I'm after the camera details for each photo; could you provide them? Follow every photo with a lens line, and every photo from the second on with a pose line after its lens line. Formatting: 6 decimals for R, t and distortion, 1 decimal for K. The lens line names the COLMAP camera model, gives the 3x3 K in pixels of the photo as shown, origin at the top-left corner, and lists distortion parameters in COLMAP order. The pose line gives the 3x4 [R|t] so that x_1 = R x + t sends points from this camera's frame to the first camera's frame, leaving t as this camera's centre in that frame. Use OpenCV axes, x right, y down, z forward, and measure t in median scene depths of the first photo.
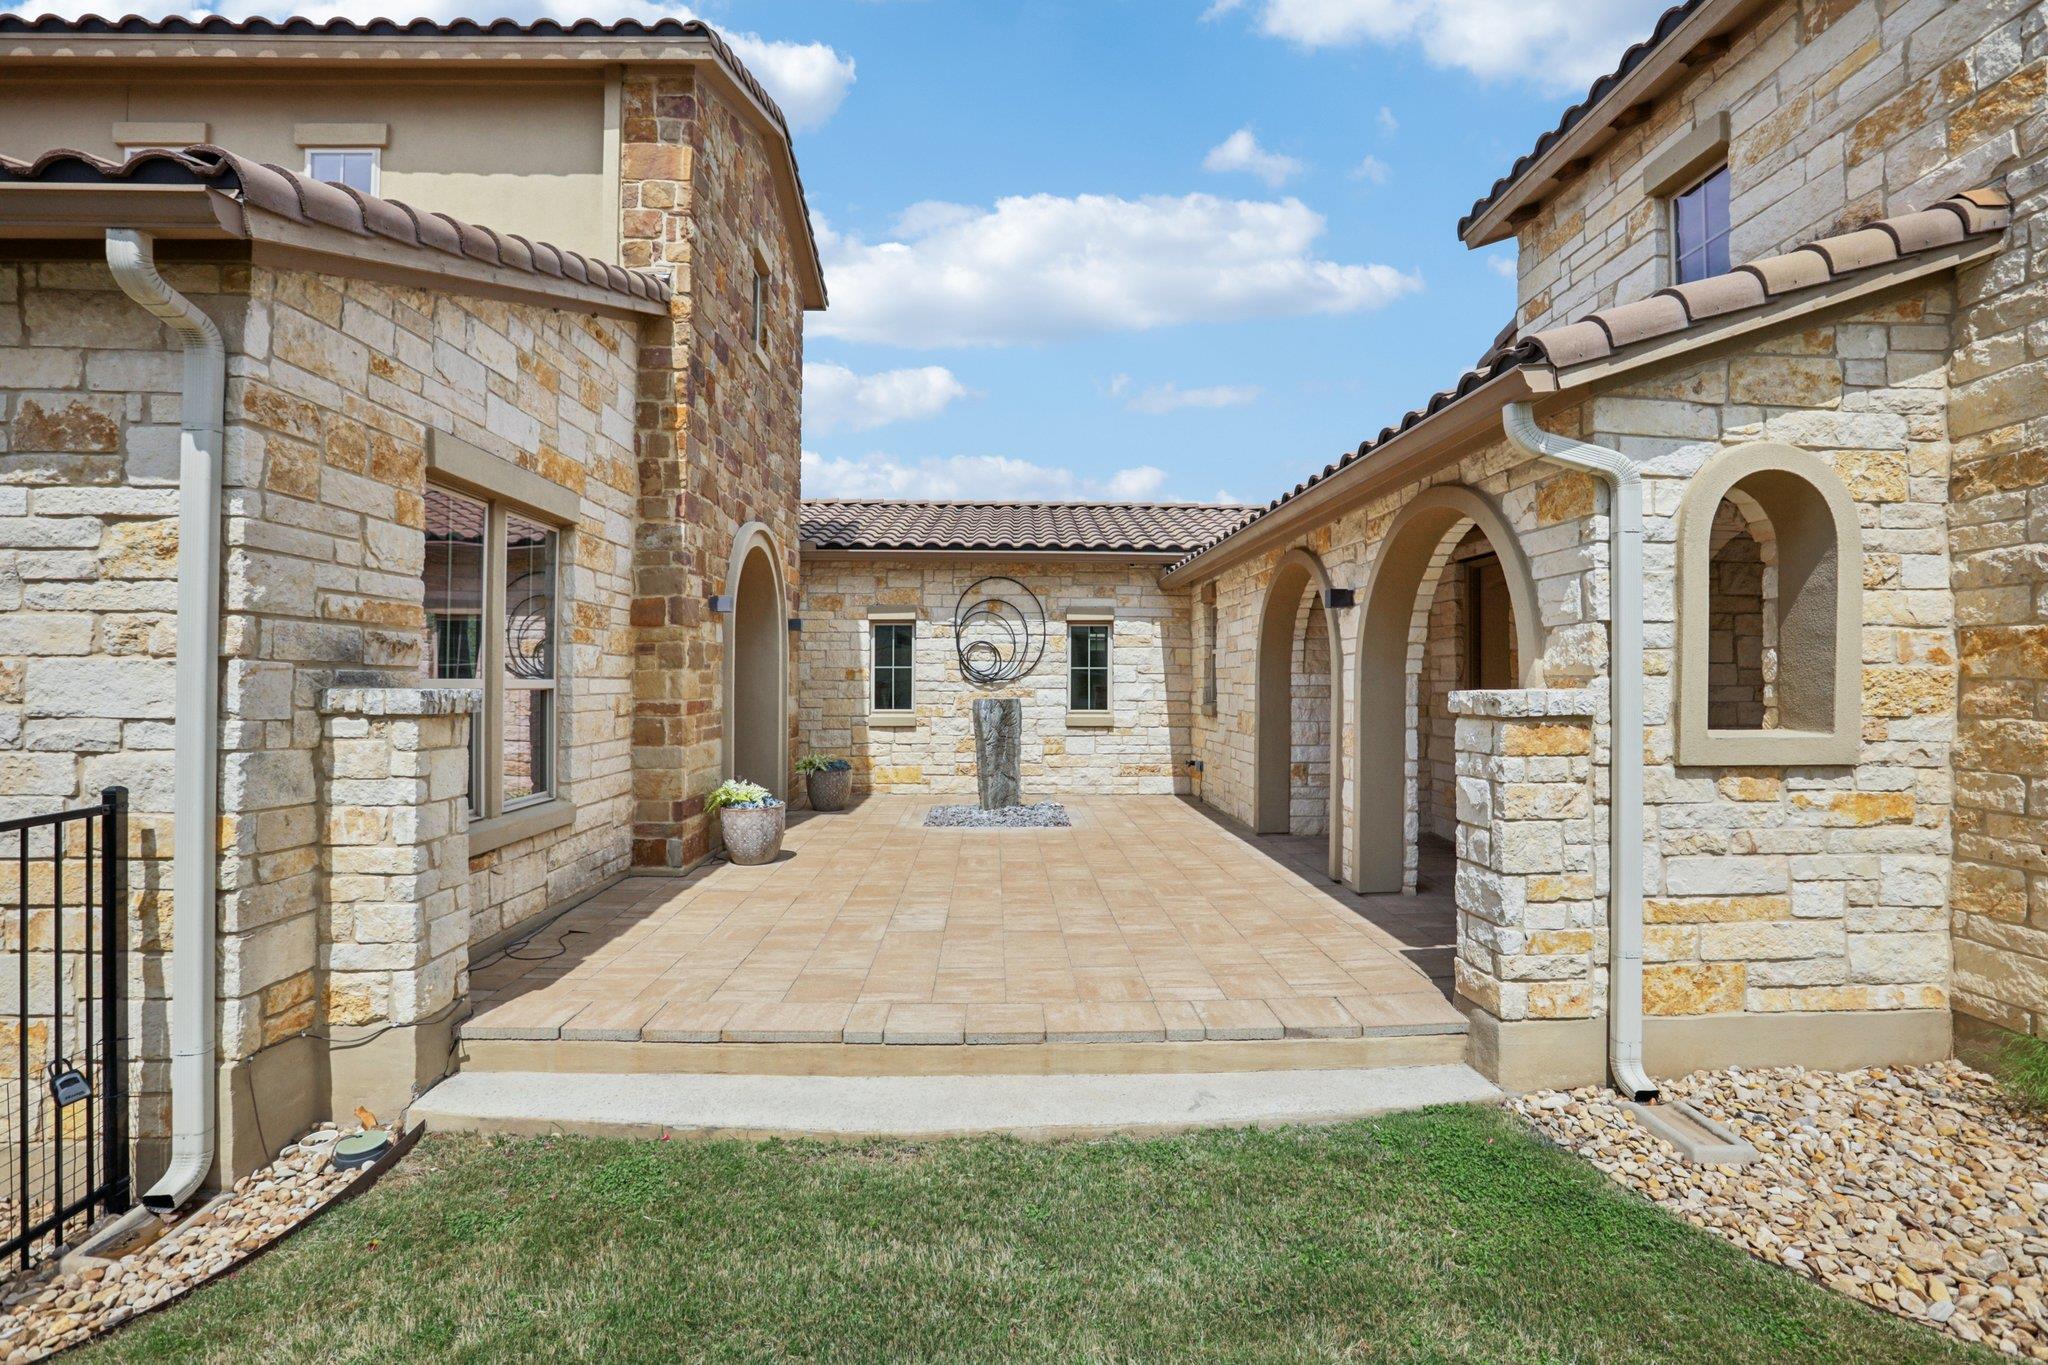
lens RADIAL K [[936.7, 0, 1022.6], [0, 936.7, 684.6], [0, 0, 1]] dist [-0.040722, 0.013781]
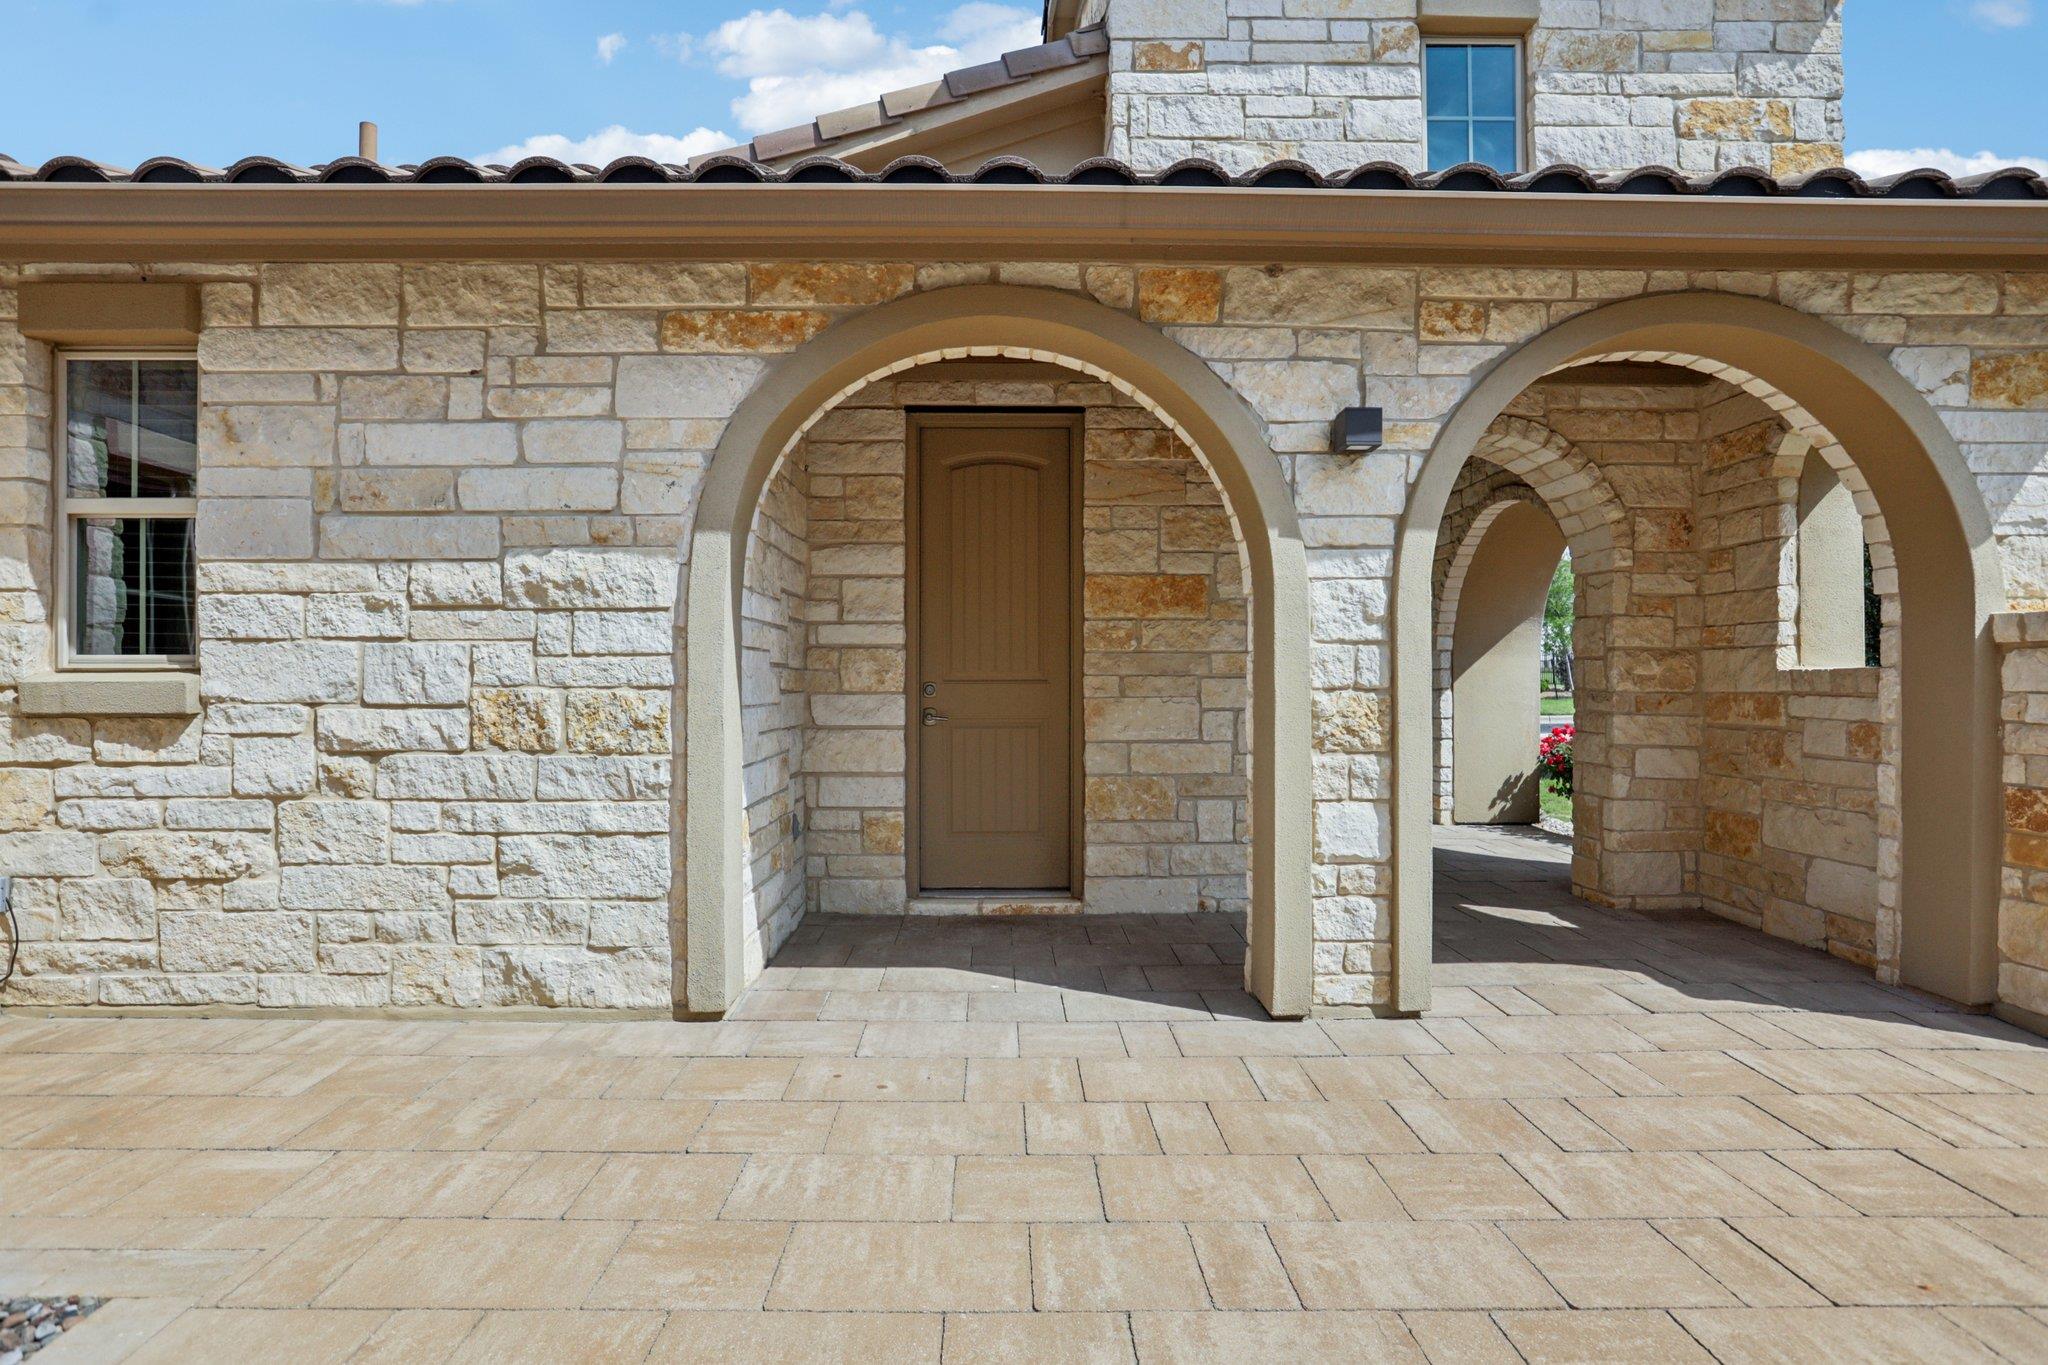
lens RADIAL K [[1105.2, 0, 1006.3], [0, 1105.2, 674.1], [0, 0, 1]] dist [-0.014390, 0.003598]
pose [[0.022145, 0.000654, 0.999755, -0.395959], [0.002177, 0.999997, -0.000702, 0.055667], [-0.999752, 0.002192, 0.022143, 1.868536]]
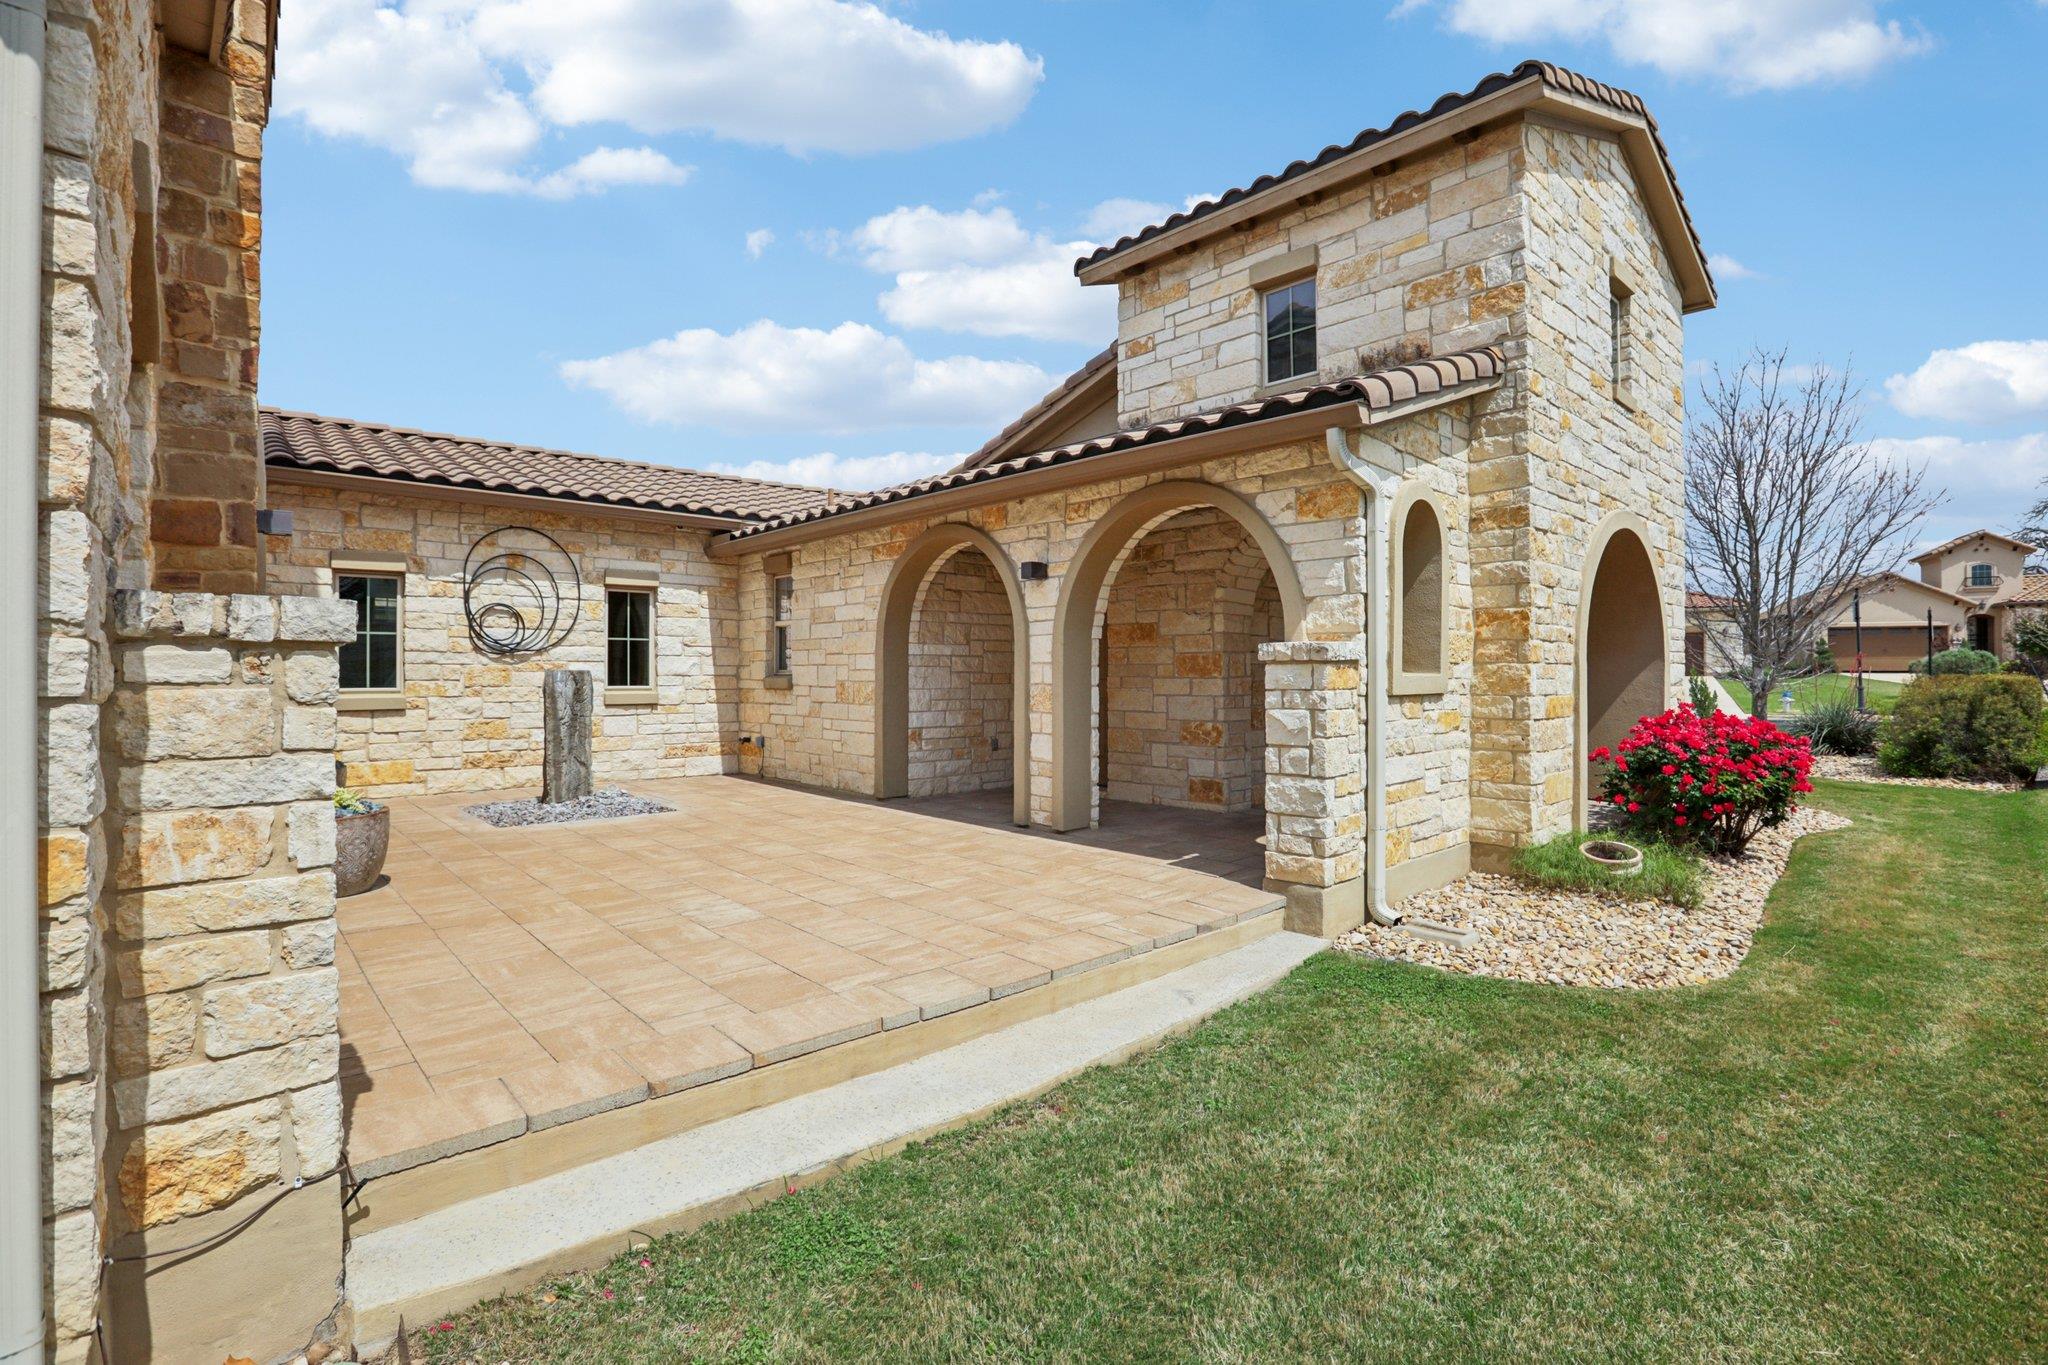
lens RADIAL K [[936.7, 0, 1033.8], [0, 936.7, 682.0], [0, 0, 1]] dist [-0.040722, 0.013781]
pose [[0.753464, -0.008591, 0.657433, -0.642918], [0.003657, 0.999954, 0.008876, 0.048786], [-0.657479, -0.004284, 0.753461, 0.244882]]
